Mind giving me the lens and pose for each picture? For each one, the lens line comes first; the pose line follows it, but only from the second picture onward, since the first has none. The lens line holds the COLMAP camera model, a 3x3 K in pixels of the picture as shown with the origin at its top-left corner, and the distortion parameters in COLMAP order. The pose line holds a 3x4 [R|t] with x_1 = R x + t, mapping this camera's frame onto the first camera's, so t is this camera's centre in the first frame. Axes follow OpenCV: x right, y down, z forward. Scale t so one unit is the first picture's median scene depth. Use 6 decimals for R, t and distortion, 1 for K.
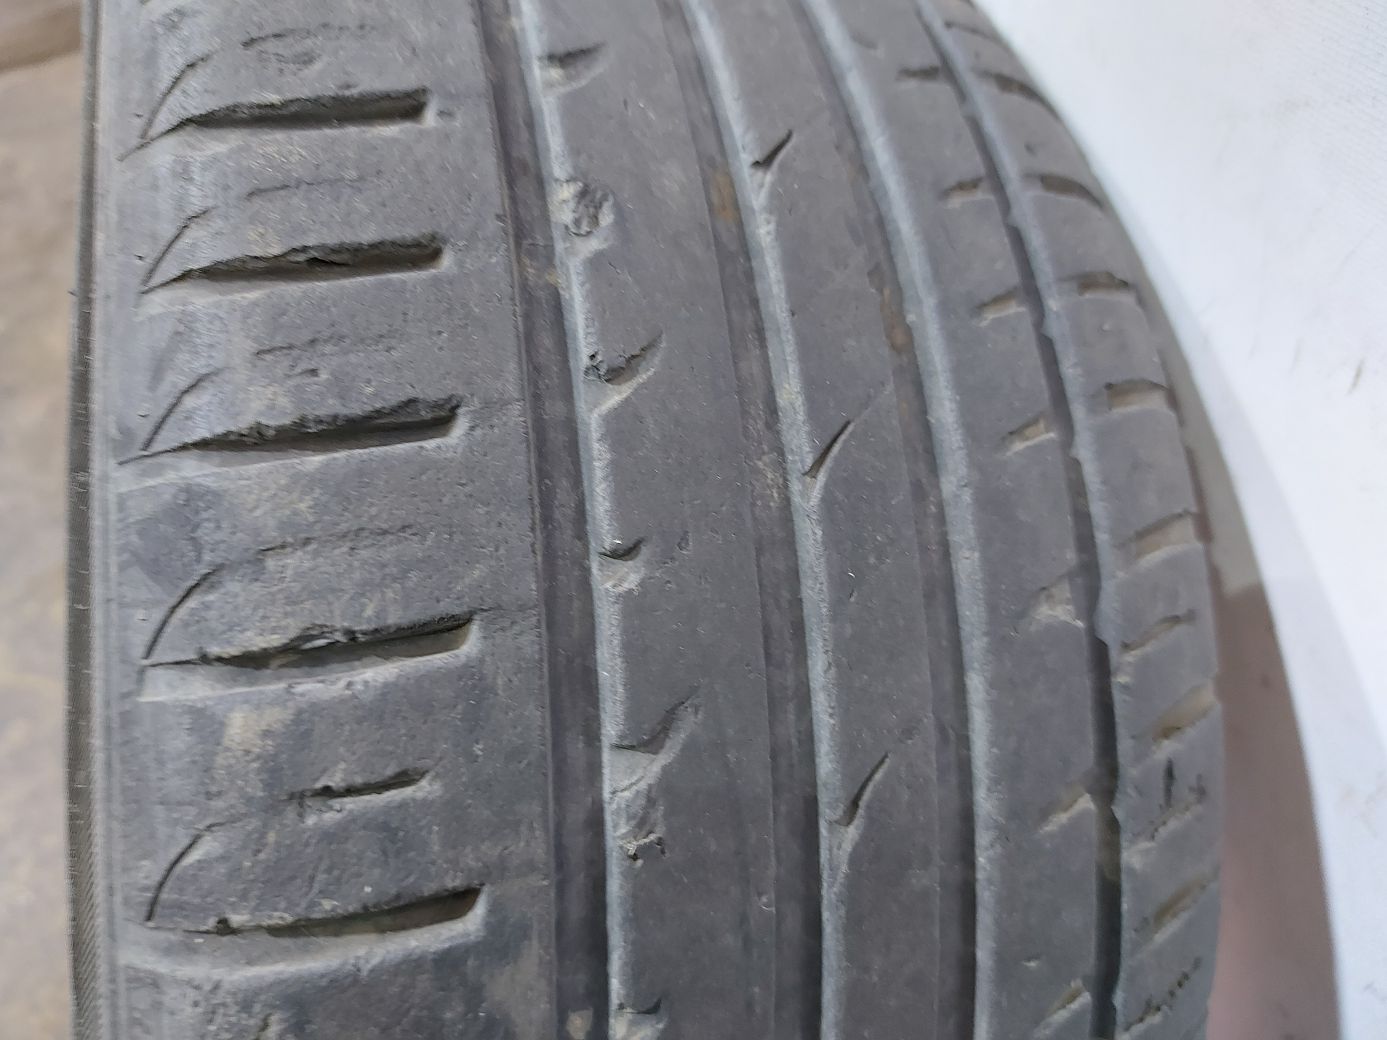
lens RADIAL K [[967.4, 0, 693.5], [0, 967.4, 520.0], [0, 0, 1]] dist [0.068732, -0.040201]
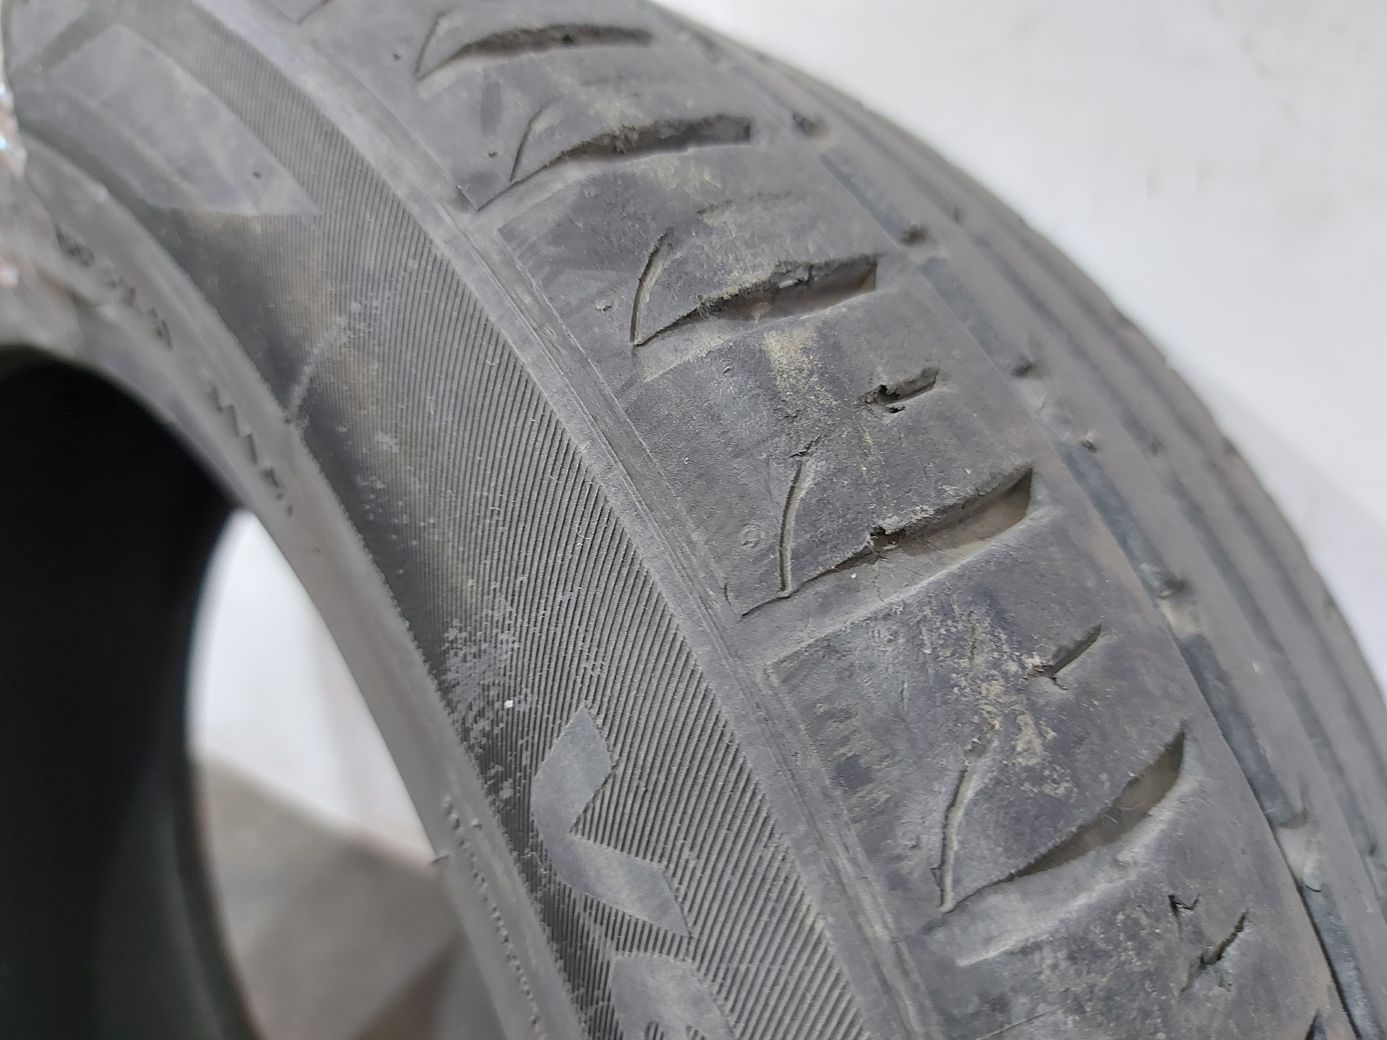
lens RADIAL K [[967.4, 0, 693.5], [0, 967.4, 520.0], [0, 0, 1]] dist [0.068732, -0.040201]
pose [[0.835663, -0.278003, 0.473689, -0.978096], [0.439218, 0.856078, -0.272428, 0.544058], [-0.329779, 0.435711, 0.837497, 0.341313]]
